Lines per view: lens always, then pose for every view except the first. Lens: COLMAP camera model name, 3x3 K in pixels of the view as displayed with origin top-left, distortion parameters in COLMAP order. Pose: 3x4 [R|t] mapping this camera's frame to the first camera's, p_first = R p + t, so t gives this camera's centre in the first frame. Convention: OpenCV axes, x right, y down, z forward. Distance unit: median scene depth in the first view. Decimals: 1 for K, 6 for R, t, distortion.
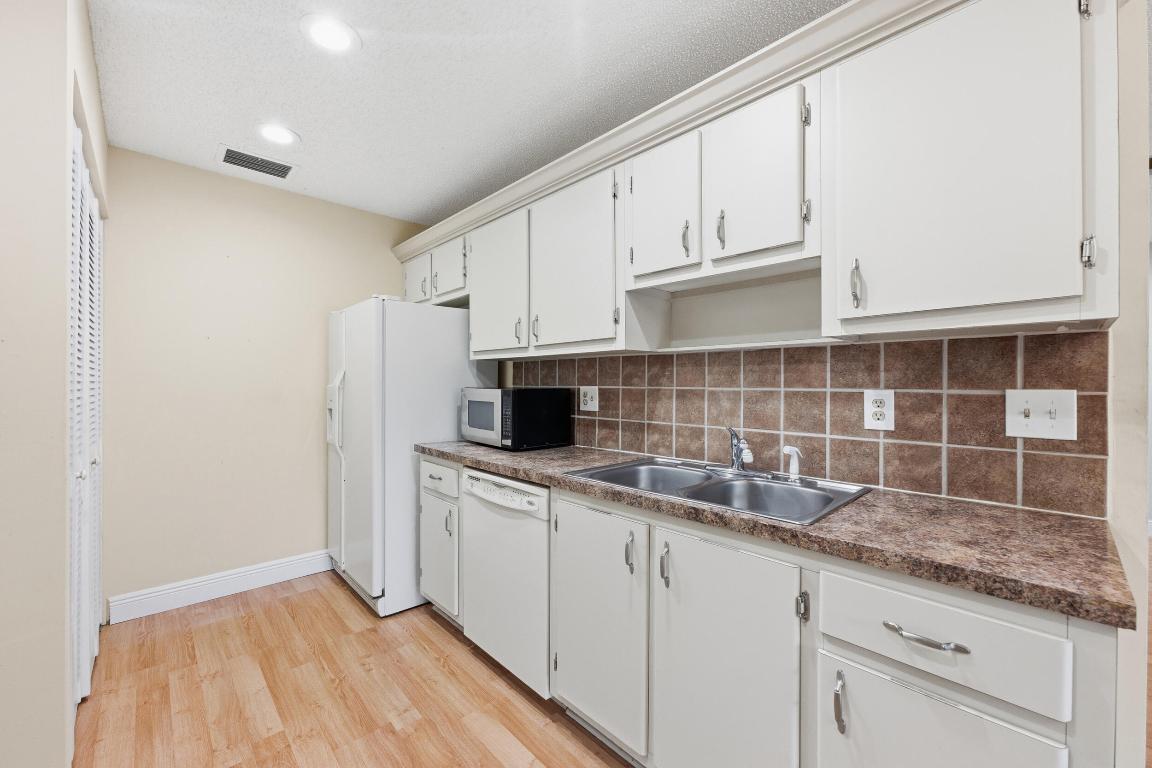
lens RADIAL K [[468.2, 0, 598.8], [0, 468.2, 383.9], [0, 0, 1]] dist [-0.001598, 0.000291]
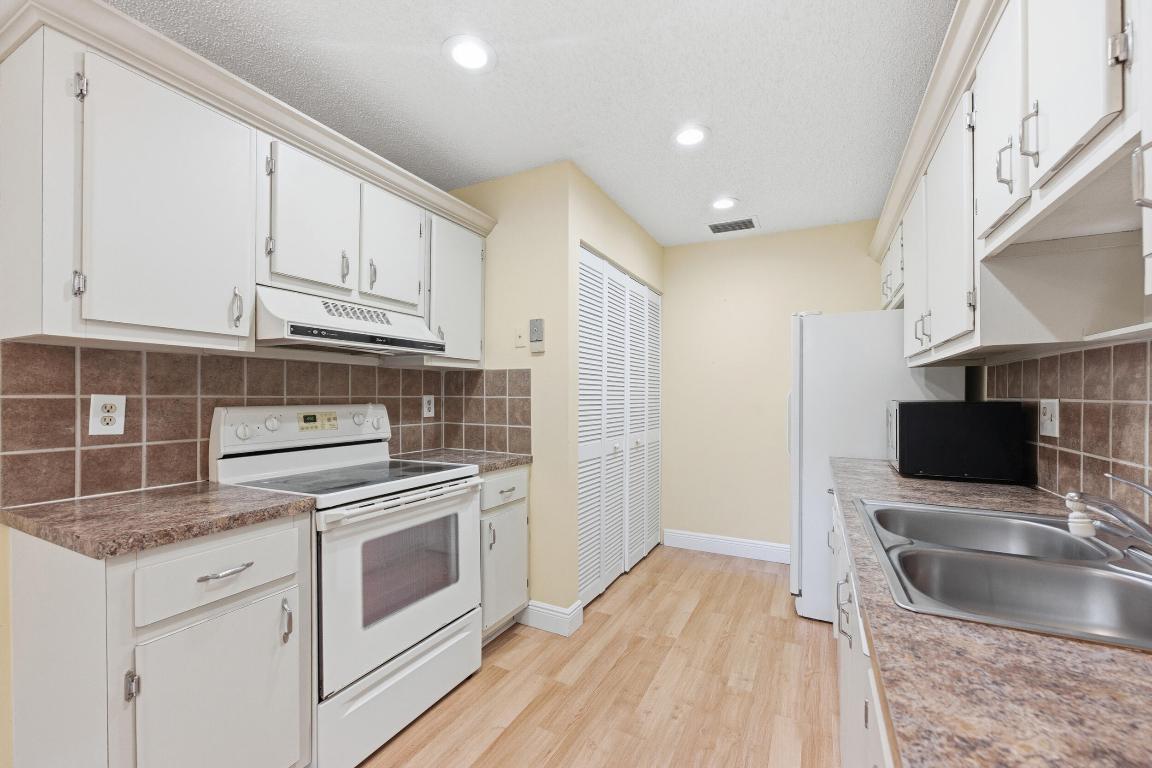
lens RADIAL K [[477.9, 0, 541.4], [0, 477.9, 393.9], [0, 0, 1]] dist [-0.007878, -0.000305]
pose [[0.265726, -0.005918, -0.964030, 0.481370], [0.000216, 0.999982, -0.006079, 0.002849], [0.964049, 0.001408, 0.265722, 0.168861]]
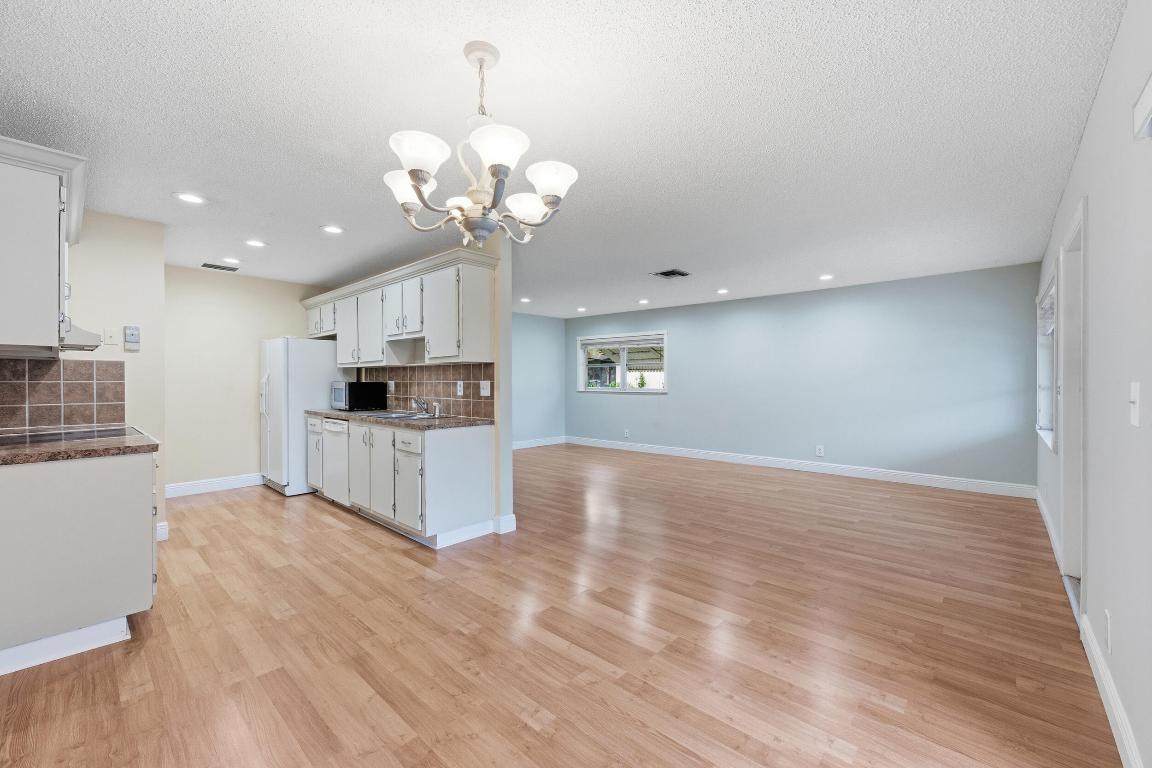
lens RADIAL K [[463.2, 0, 577.2], [0, 463.2, 380.2], [0, 0, 1]] dist [0.022469, -0.000009]
pose [[0.998967, -0.003960, 0.045275, 0.803424], [0.003900, 0.999991, 0.001407, 0.003502], [-0.045281, -0.001229, 0.998974, -1.233998]]
